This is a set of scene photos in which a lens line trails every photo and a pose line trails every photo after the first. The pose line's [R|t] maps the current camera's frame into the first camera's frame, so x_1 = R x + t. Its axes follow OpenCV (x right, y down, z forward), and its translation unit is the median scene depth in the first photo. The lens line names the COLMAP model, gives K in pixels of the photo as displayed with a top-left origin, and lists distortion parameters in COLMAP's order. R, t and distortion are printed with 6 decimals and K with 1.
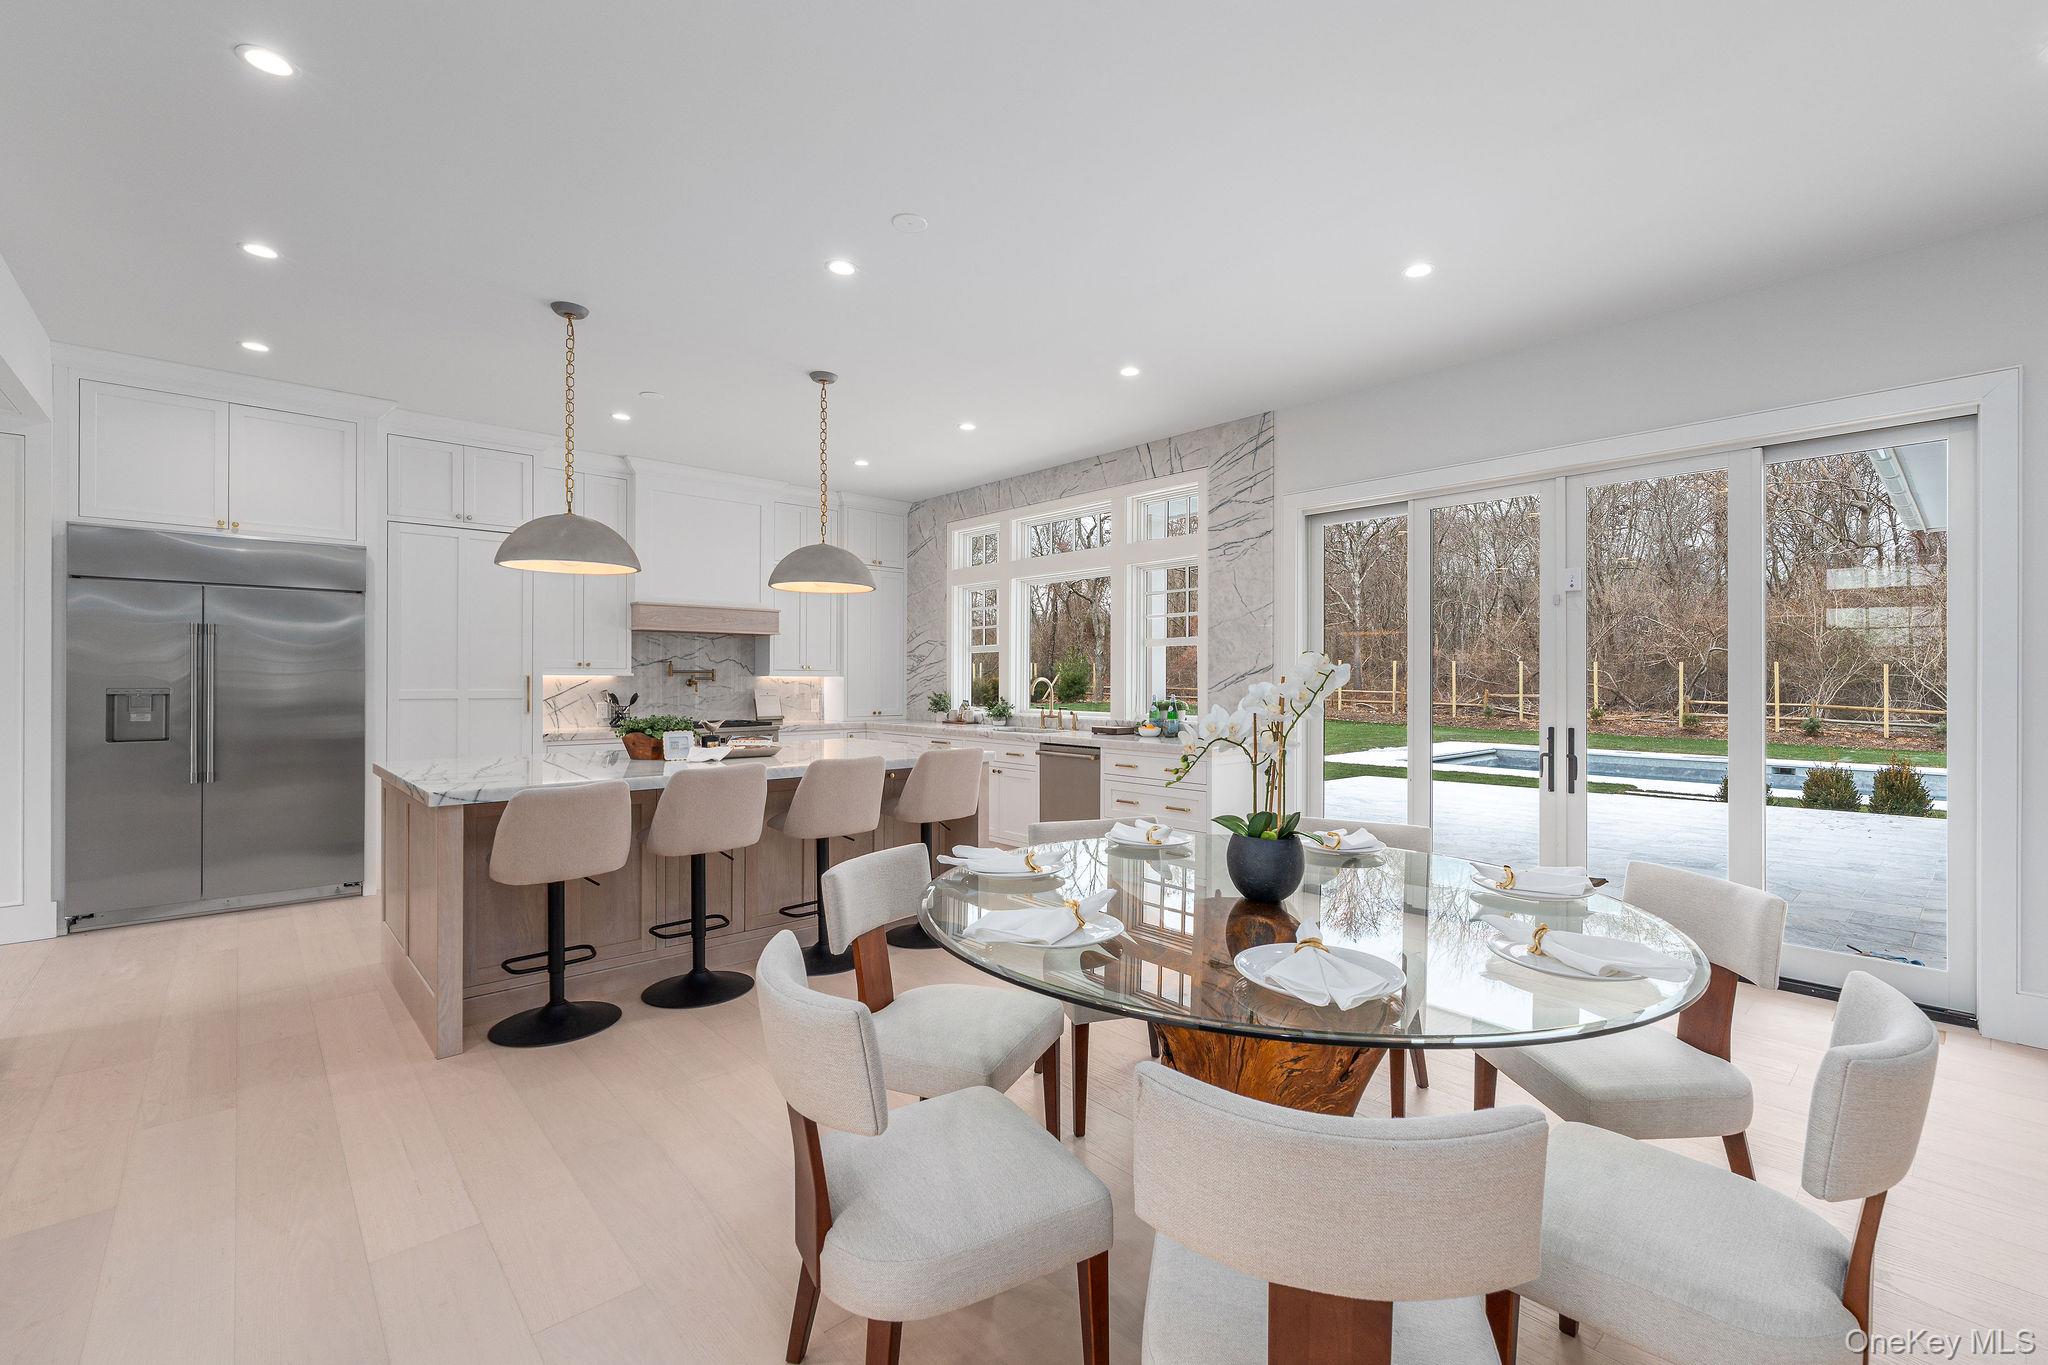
lens RADIAL K [[873.3, 0, 1063.4], [0, 873.3, 677.8], [0, 0, 1]] dist [0.000122, 0.000461]
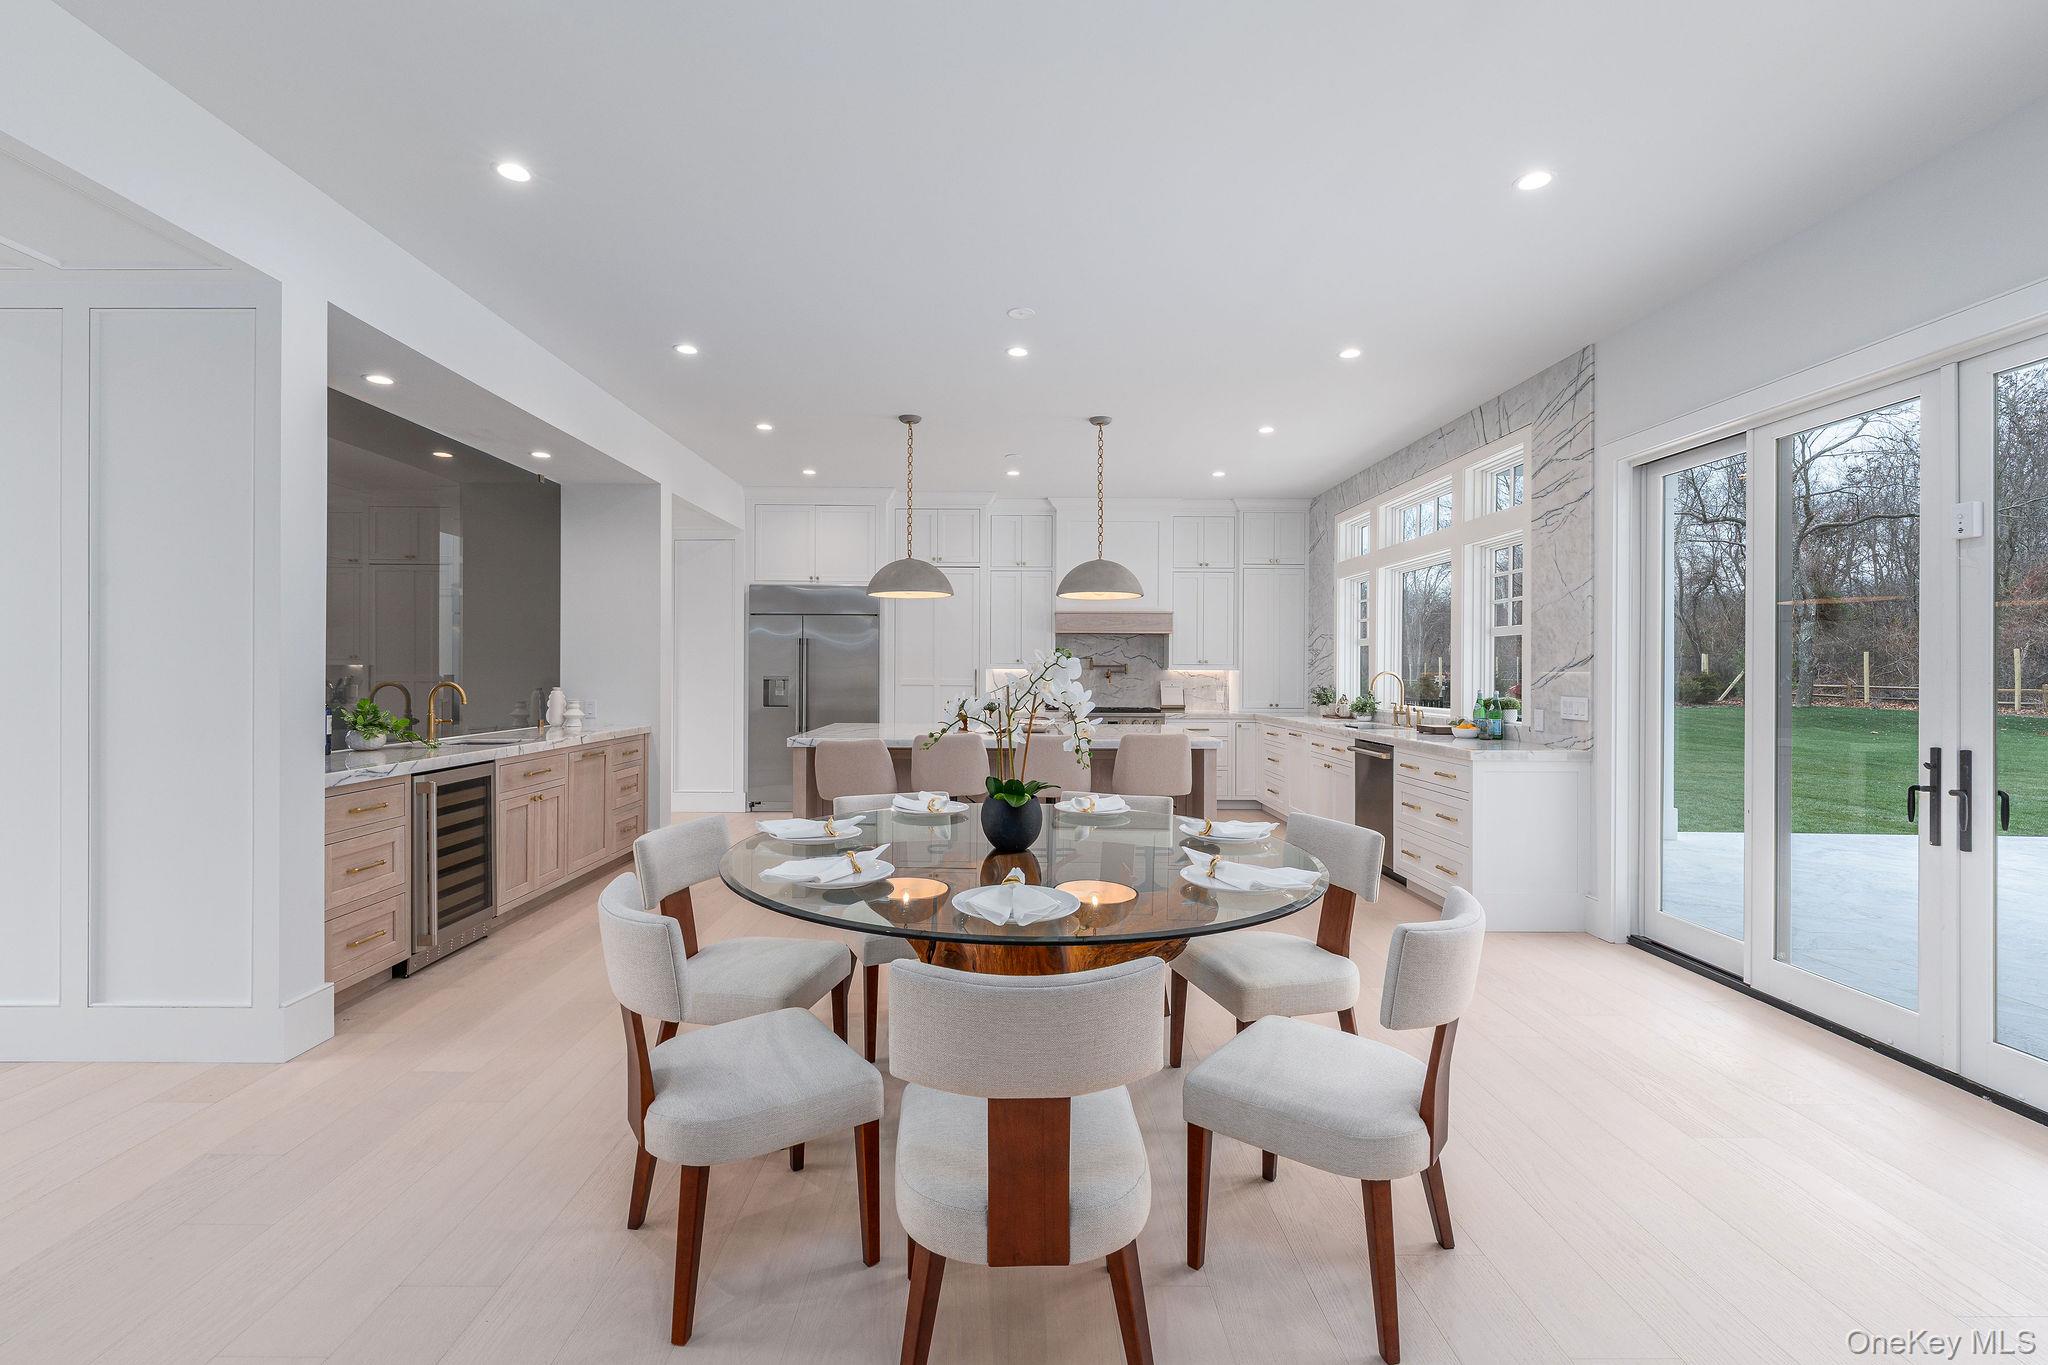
lens RADIAL K [[874.5, 0, 1015.7], [0, 874.5, 670.6], [0, 0, 1]] dist [0.015961, -0.000094]
pose [[0.735869, 0.001144, -0.677123, 0.383050], [-0.002365, 0.999997, -0.000881, 0.000917], [0.677120, 0.002249, 0.735869, 0.029992]]
